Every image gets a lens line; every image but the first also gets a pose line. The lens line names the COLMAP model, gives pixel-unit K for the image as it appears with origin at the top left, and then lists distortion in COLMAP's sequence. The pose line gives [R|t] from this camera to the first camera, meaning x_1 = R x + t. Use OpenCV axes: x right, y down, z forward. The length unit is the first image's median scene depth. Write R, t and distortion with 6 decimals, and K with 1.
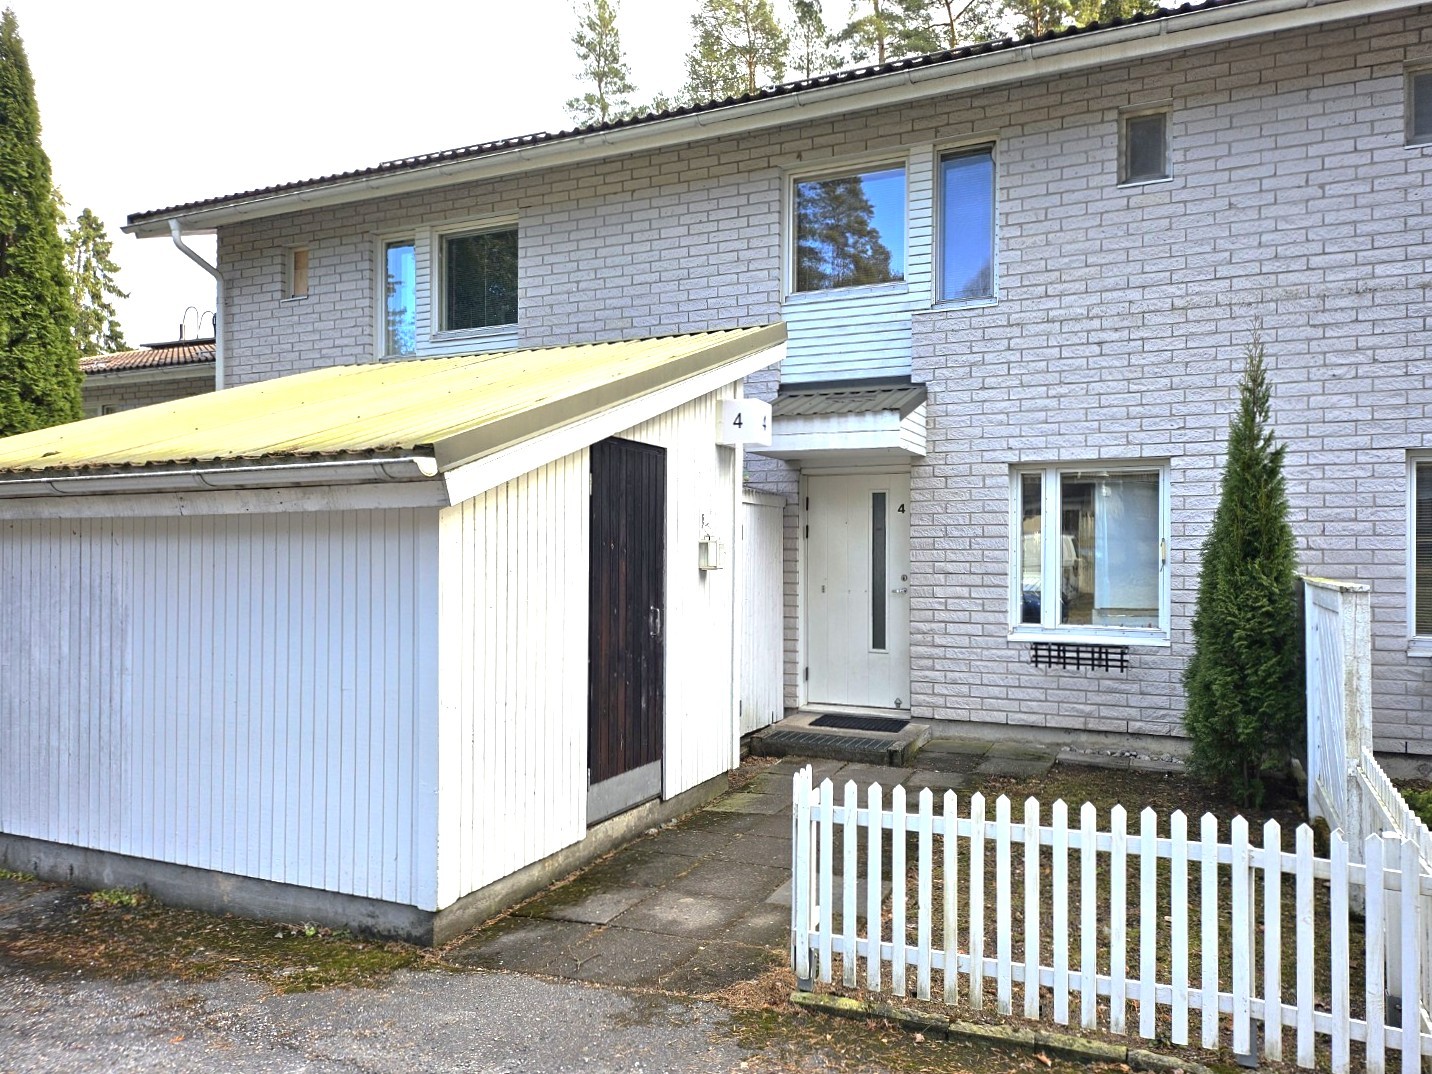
lens RADIAL K [[1004.5, 0, 734.2], [0, 1004.5, 539.4], [0, 0, 1]] dist [0.093270, -0.100733]
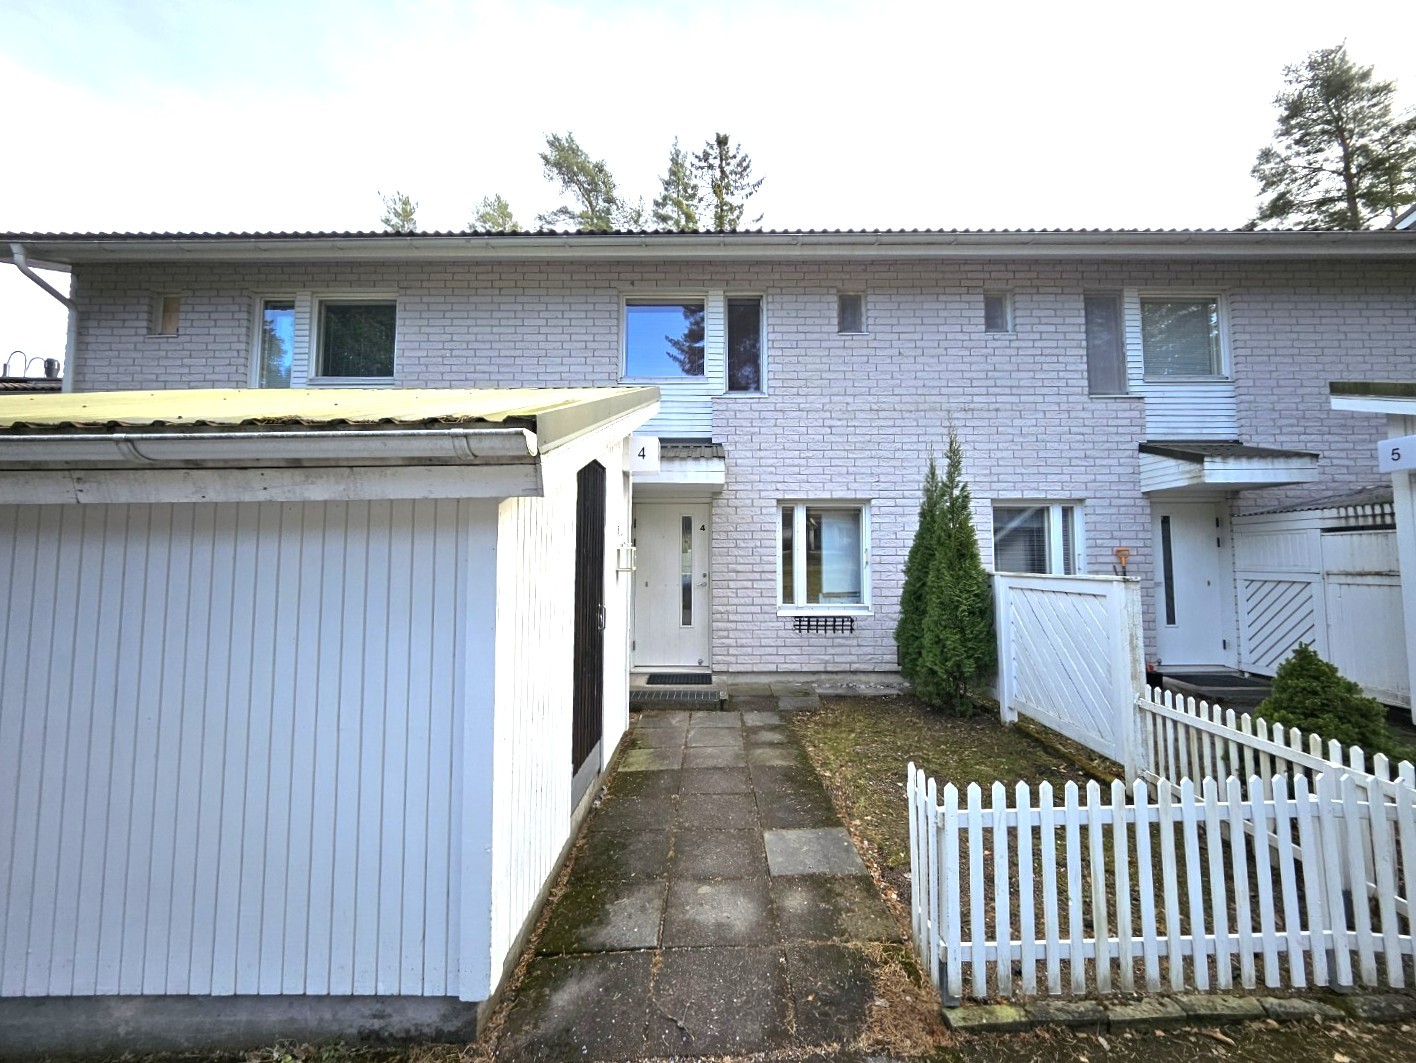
lens RADIAL K [[563.5, 0, 705.9], [0, 563.5, 522.6], [0, 0, 1]] dist [-0.001149, 0.000570]
pose [[0.915635, 0.023041, 0.401349, -0.174623], [-0.001773, 0.998578, -0.053281, 0.005785], [-0.402006, 0.048074, 0.914374, 0.274214]]
